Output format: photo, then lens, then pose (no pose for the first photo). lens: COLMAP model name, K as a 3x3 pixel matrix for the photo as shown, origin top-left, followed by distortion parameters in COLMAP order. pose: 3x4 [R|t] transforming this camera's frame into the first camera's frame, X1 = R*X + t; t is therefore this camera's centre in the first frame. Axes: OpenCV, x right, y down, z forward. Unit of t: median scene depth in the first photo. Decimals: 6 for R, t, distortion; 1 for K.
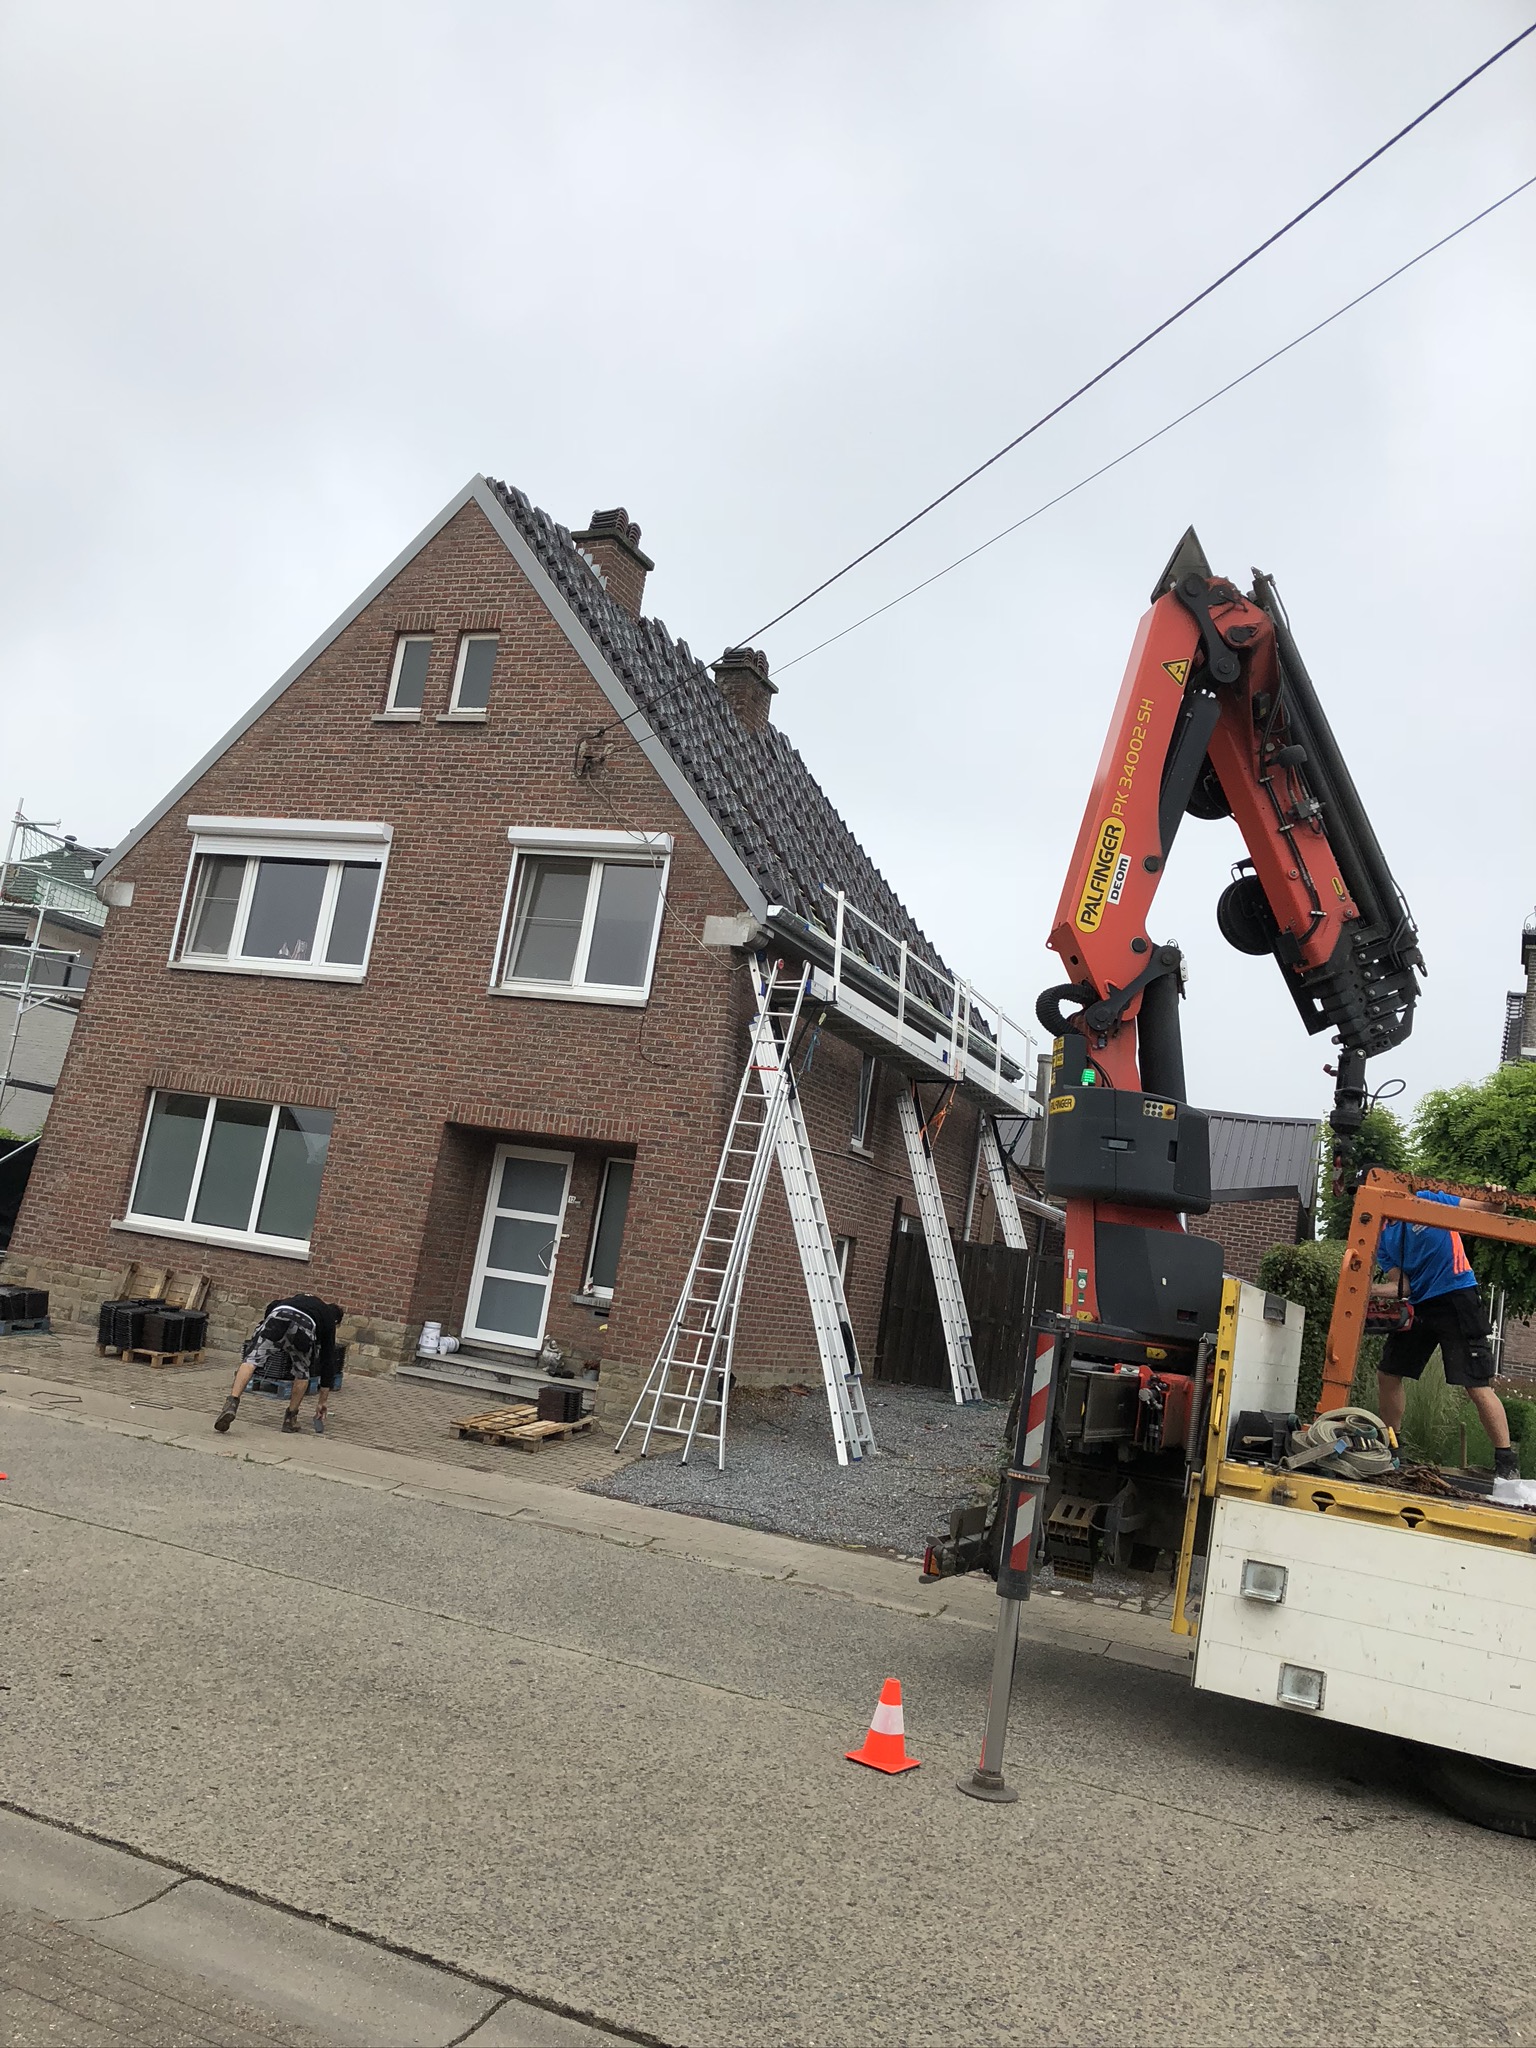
lens RADIAL K [[1680.8, 0, 766.5], [0, 1680.8, 1018.9], [0, 0, 1]] dist [0.193725, -0.535754]
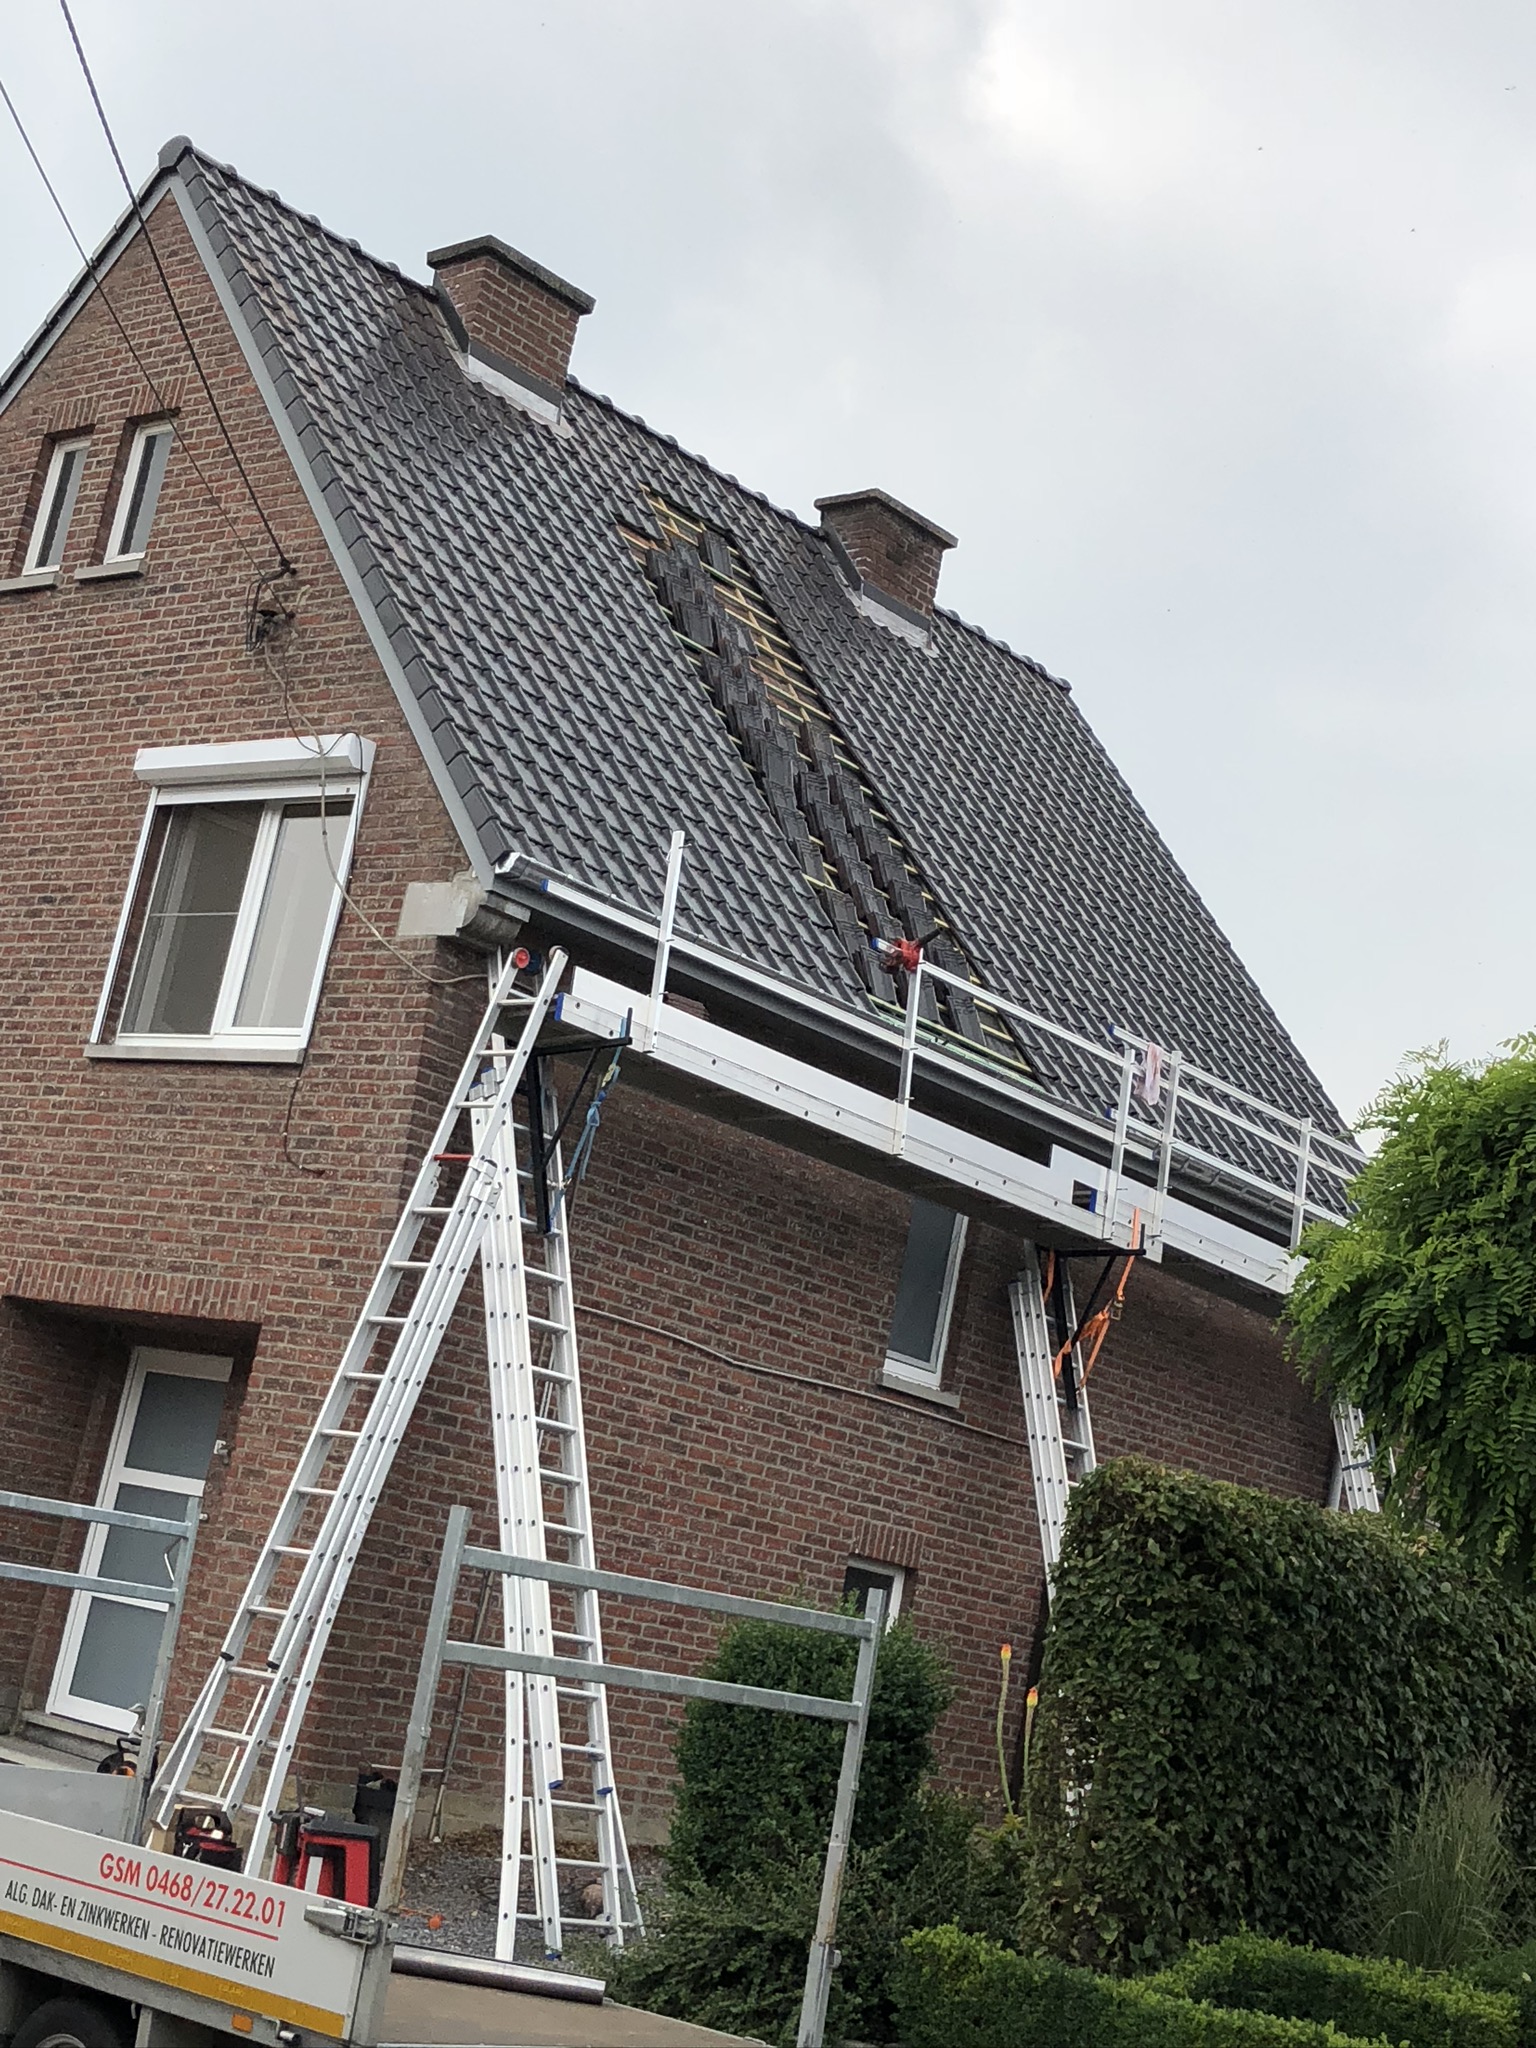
lens RADIAL K [[3097.1, 0, 773.6], [0, 3097.1, 990.3], [0, 0, 1]] dist [0.184514, -0.867699]
pose [[0.953388, -0.032279, -0.300017, 0.328515], [-0.001422, 0.993770, -0.111438, 0.071431], [0.301745, 0.106670, 0.947402, 0.120898]]
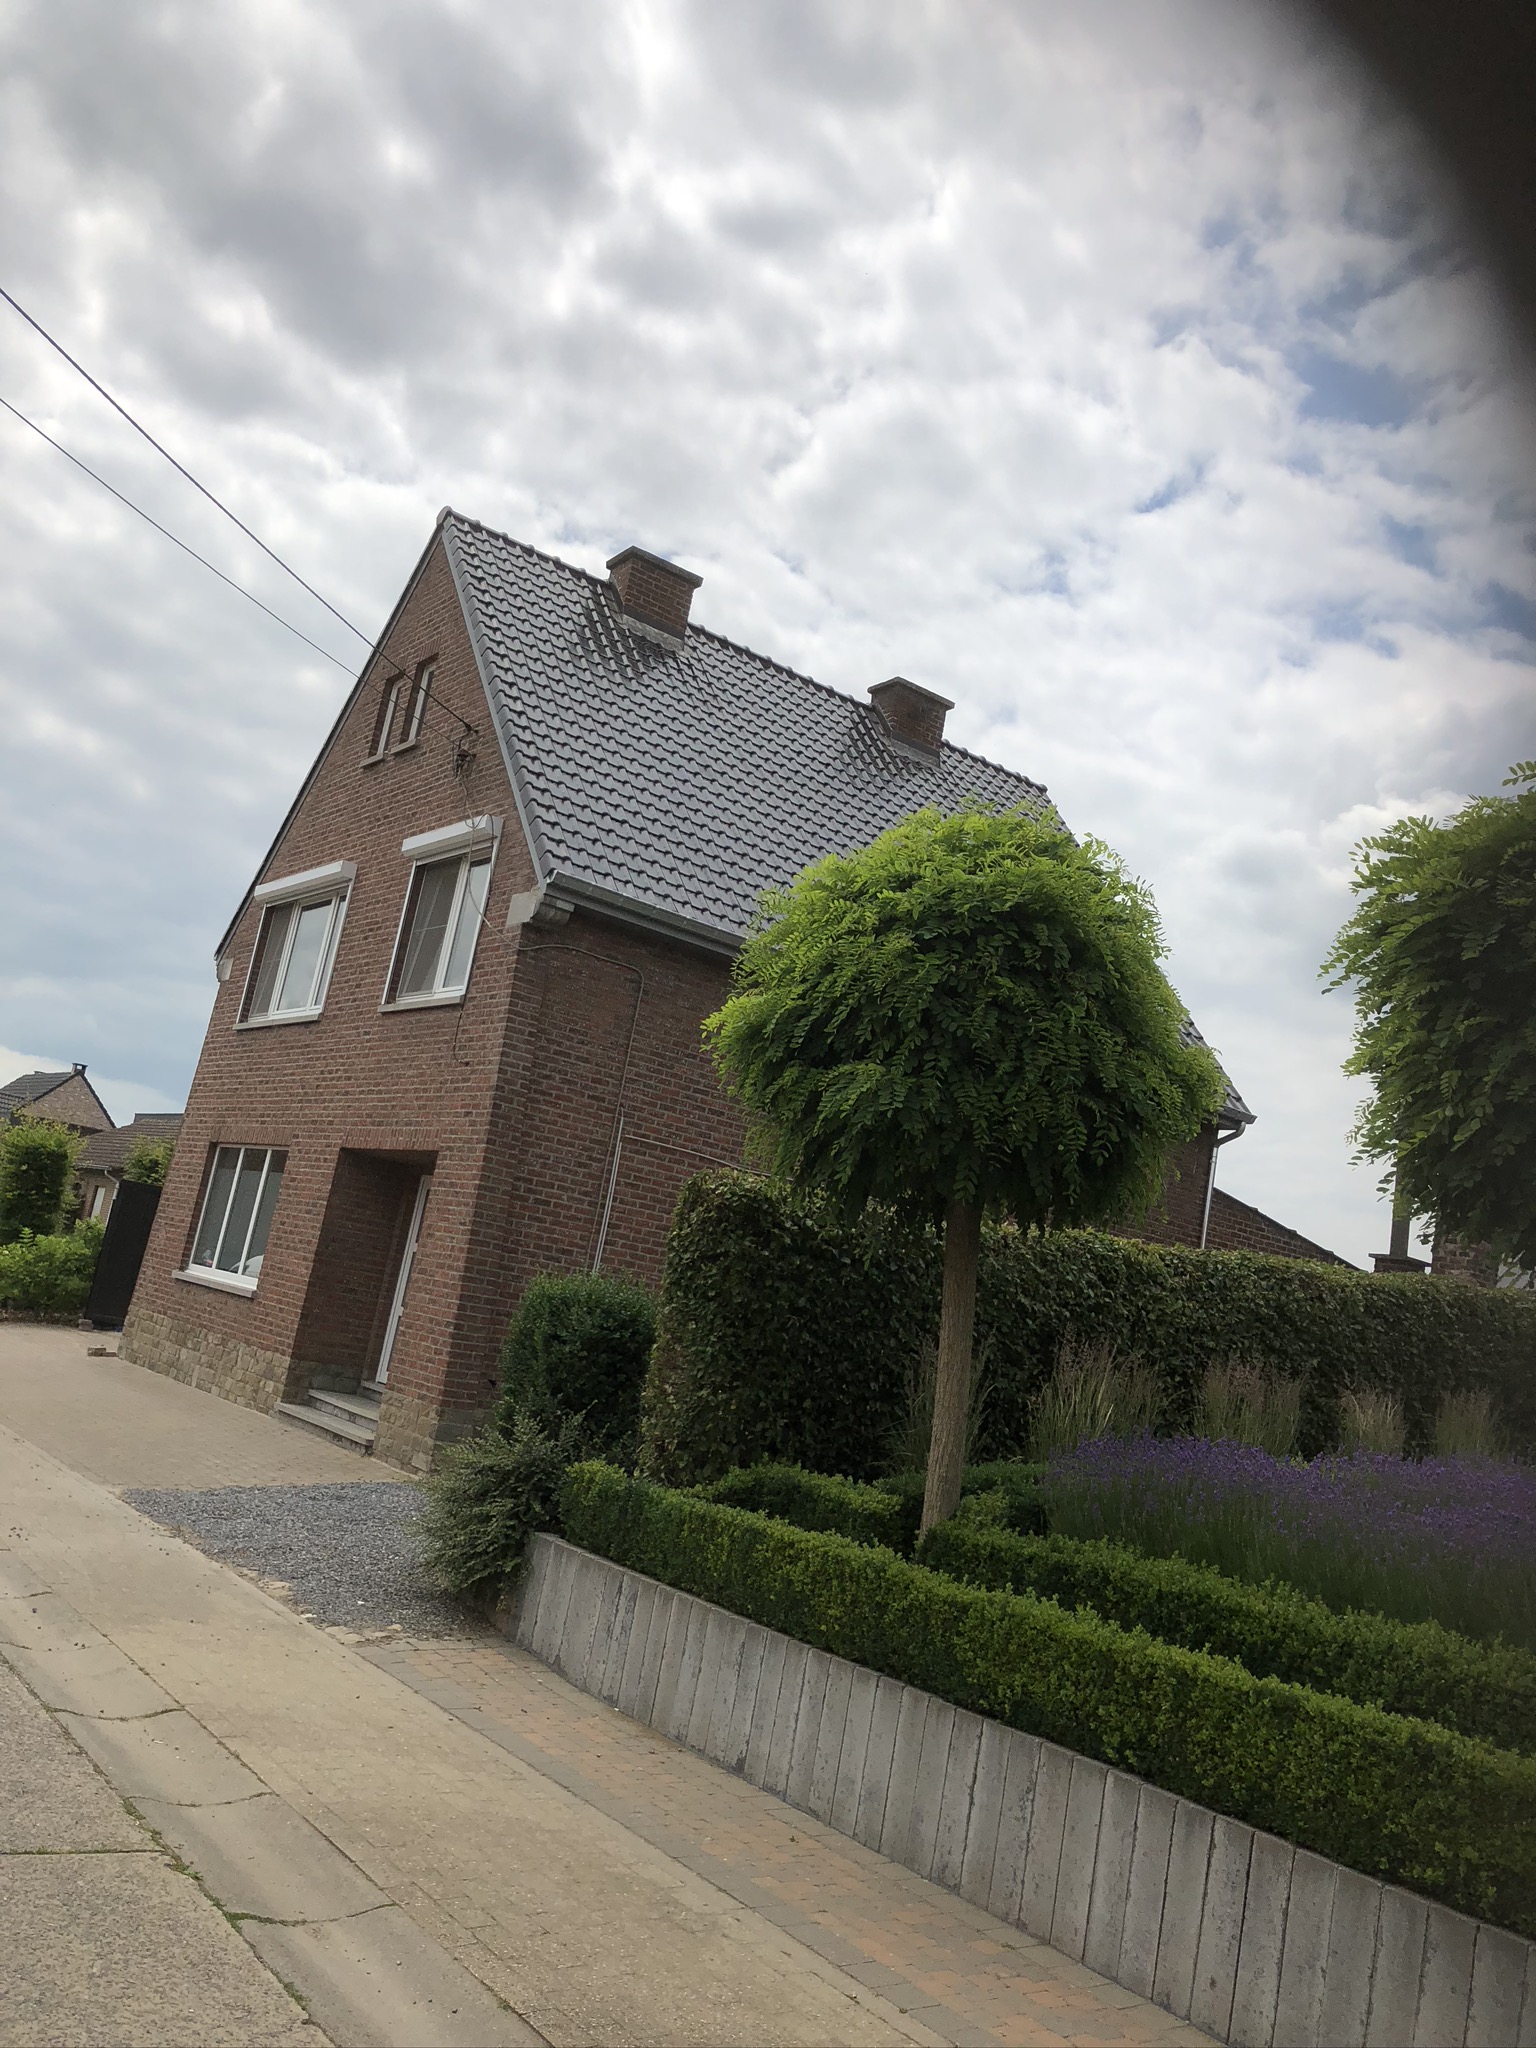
lens RADIAL K [[1697.1, 0, 768.5], [0, 1697.1, 1004.8], [0, 0, 1]] dist [0.070845, -0.052975]
pose [[0.867758, -0.093576, -0.488098, 0.479362], [0.030489, 0.990288, -0.135649, 0.113974], [0.496051, 0.102829, 0.862183, 0.266925]]
